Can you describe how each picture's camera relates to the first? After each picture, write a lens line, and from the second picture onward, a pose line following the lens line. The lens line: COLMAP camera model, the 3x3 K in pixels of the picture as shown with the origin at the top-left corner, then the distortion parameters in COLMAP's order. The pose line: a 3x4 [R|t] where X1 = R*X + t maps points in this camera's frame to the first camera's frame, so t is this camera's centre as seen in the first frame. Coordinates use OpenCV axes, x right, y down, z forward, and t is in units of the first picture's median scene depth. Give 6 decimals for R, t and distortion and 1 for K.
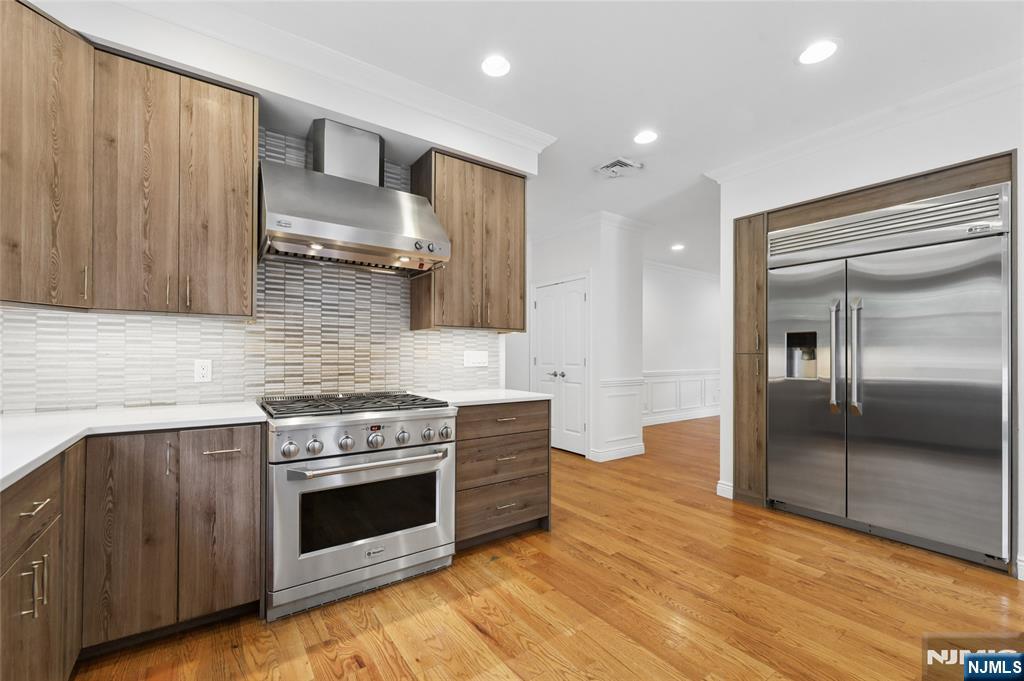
lens RADIAL K [[426.4, 0, 506.1], [0, 426.4, 352.5], [0, 0, 1]] dist [-0.001587, -0.000597]
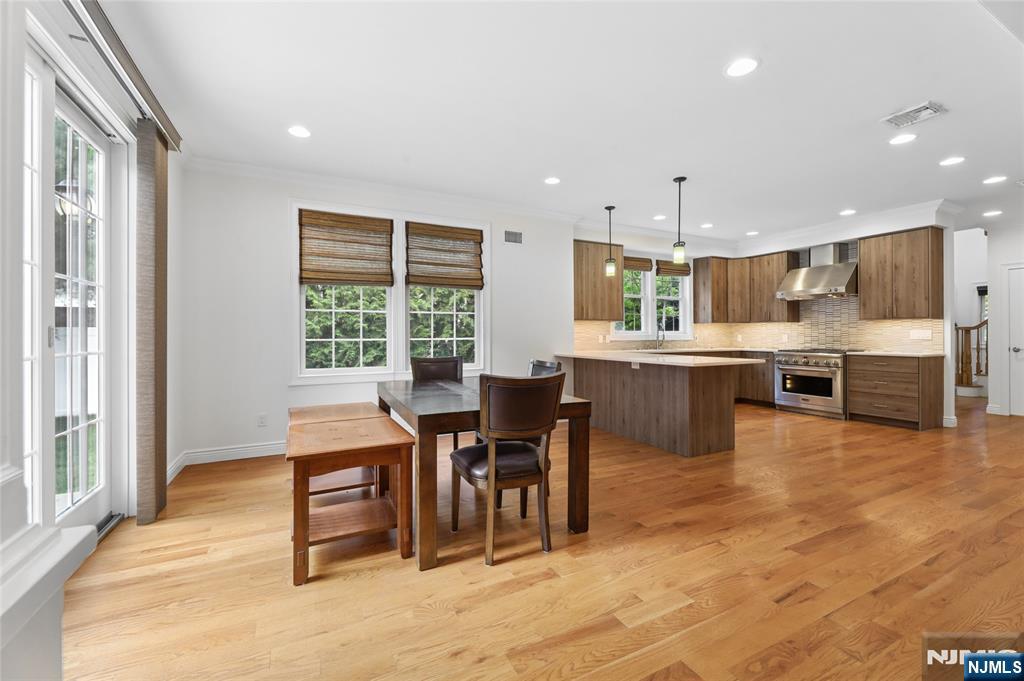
lens RADIAL K [[414.9, 0, 512.5], [0, 414.9, 334.6], [0, 0, 1]] dist [0.000156, -0.000129]
pose [[-0.138070, -0.002833, -0.990418, 2.186006], [0.005151, 0.999980, -0.003578, 0.014161], [0.990409, -0.005596, -0.138052, -0.475386]]
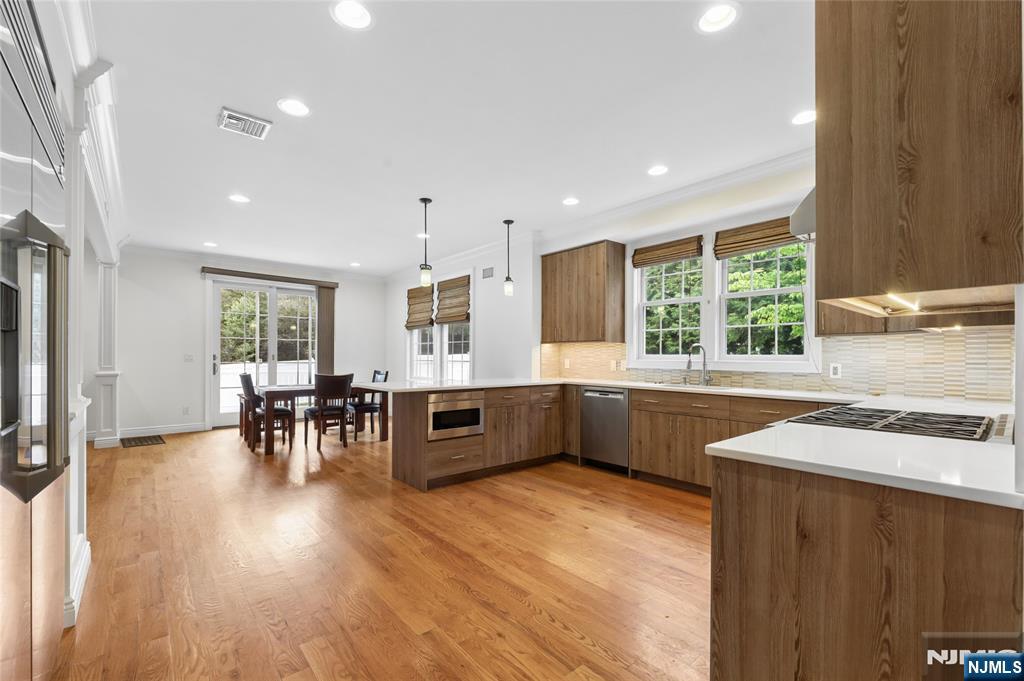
lens RADIAL K [[433.7, 0, 506.9], [0, 433.7, 356.1], [0, 0, 1]] dist [0.001238, 0.000060]
pose [[-0.995550, -0.007941, -0.093899, 0.399568], [-0.007525, 0.999960, -0.004784, 0.005398], [0.093933, -0.004056, -0.995570, 1.550172]]
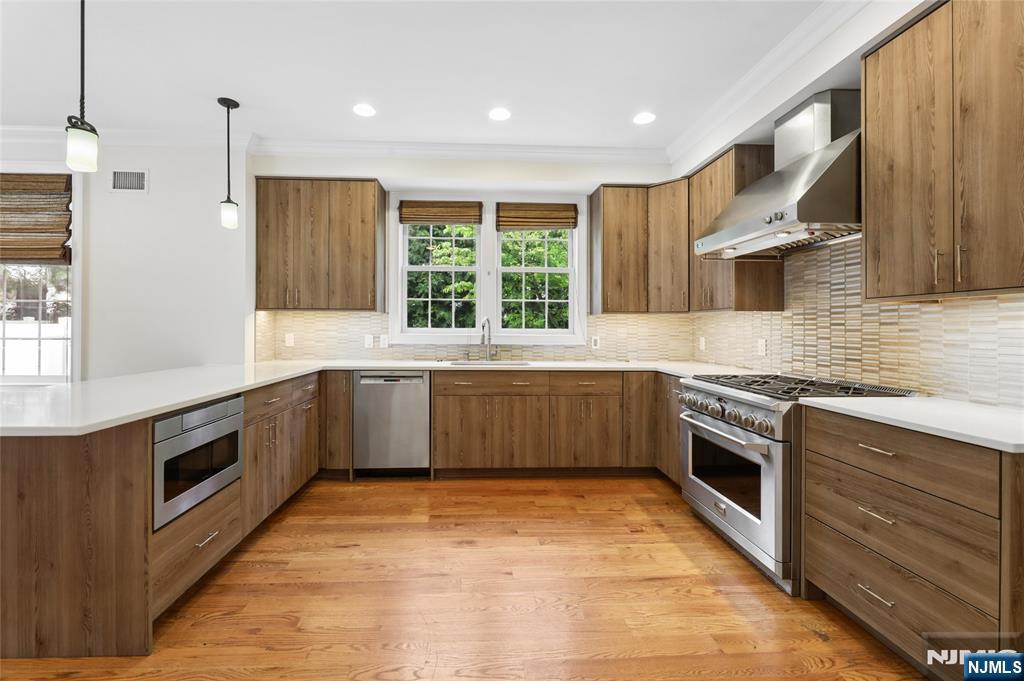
lens RADIAL K [[423.8, 0, 494.0], [0, 423.8, 326.7], [0, 0, 1]] dist [-0.001898, -0.000539]
pose [[-0.530838, -0.010305, -0.847411, 0.769244], [-0.005212, 0.999947, -0.008894, -0.005827], [0.847457, -0.000305, -0.530864, 0.843527]]
